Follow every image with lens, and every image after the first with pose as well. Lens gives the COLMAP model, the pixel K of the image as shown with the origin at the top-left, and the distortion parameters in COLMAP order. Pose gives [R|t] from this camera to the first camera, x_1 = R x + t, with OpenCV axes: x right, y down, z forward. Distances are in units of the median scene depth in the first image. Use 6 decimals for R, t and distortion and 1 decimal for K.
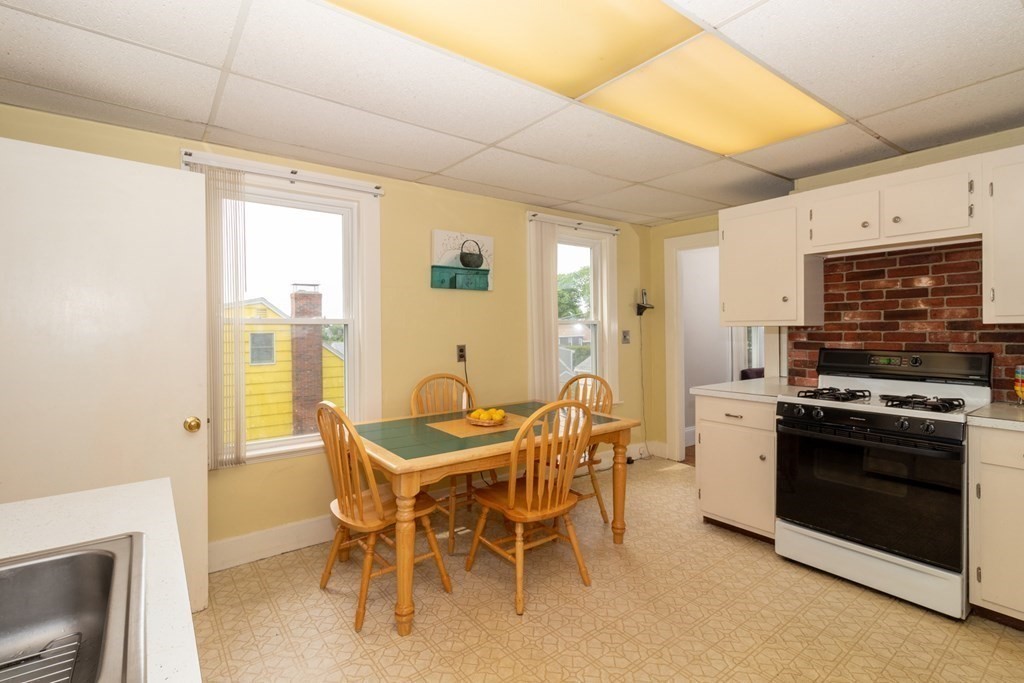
lens RADIAL K [[480.6, 0, 503.4], [0, 480.6, 330.6], [0, 0, 1]] dist [0.002473, 0.000210]
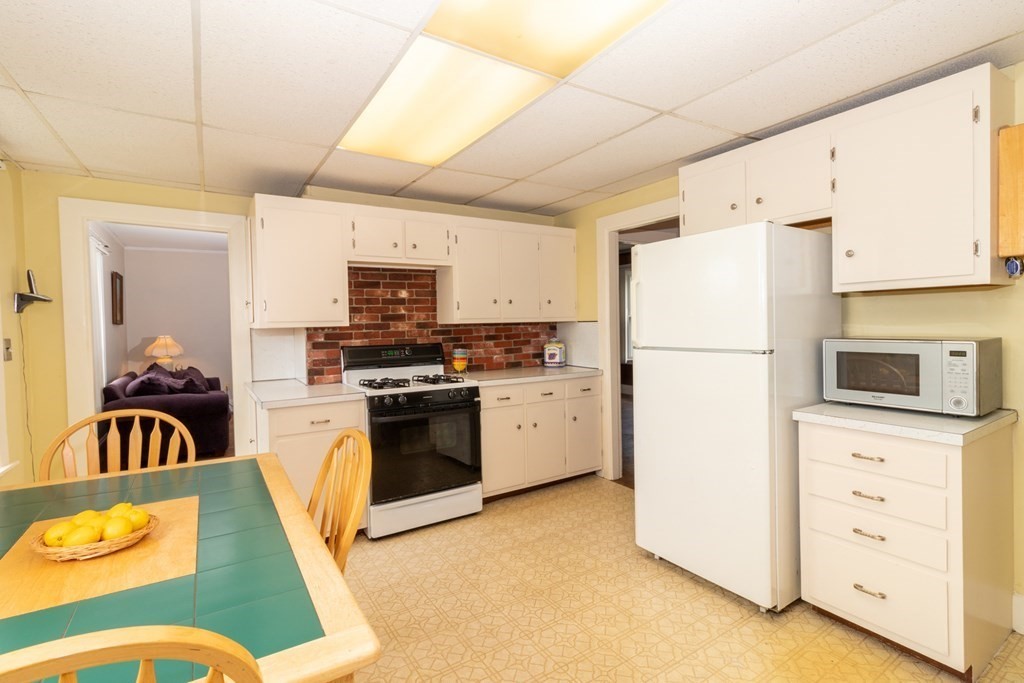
lens RADIAL K [[480.6, 0, 503.4], [0, 480.6, 330.6], [0, 0, 1]] dist [0.002473, 0.000210]
pose [[0.073238, -0.010146, 0.997263, -0.469864], [0.022742, 0.999705, 0.008500, -0.001621], [-0.997055, 0.022058, 0.073447, 0.616851]]
